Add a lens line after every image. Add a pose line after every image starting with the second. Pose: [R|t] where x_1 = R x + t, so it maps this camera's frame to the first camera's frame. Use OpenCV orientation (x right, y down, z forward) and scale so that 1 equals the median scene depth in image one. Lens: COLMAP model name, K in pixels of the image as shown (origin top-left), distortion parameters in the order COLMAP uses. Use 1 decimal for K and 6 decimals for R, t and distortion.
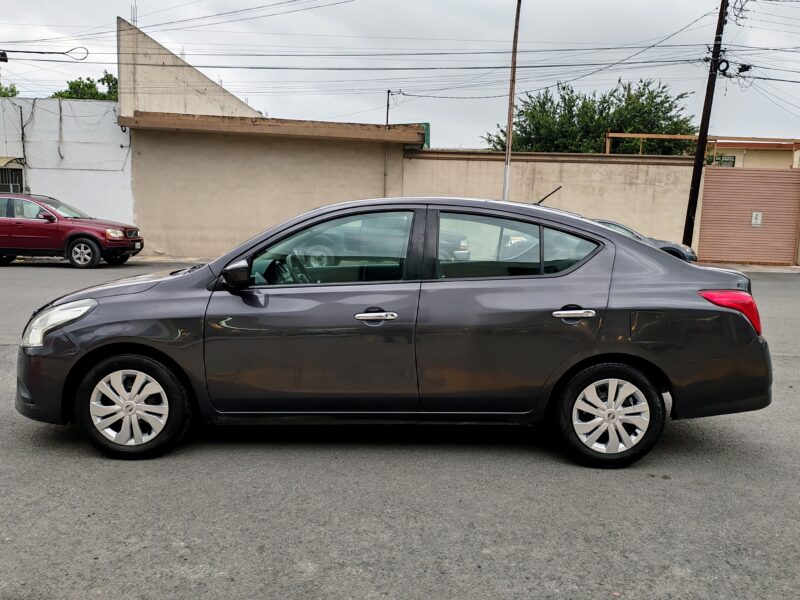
lens RADIAL K [[619.8, 0, 407.1], [0, 619.8, 297.0], [0, 0, 1]] dist [0.003373, -0.027282]
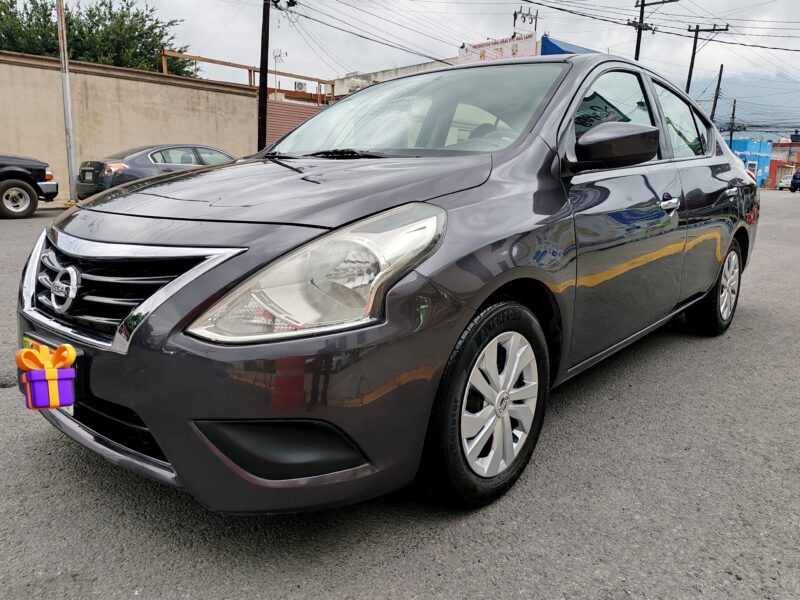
lens RADIAL K [[619.8, 0, 402.5], [0, 619.8, 305.5], [0, 0, 1]] dist [0.003373, -0.027282]
pose [[0.657106, -0.158695, 0.736904, -0.167648], [0.080691, 0.986779, 0.140554, 0.002606], [-0.749467, -0.032897, 0.661224, 0.135870]]
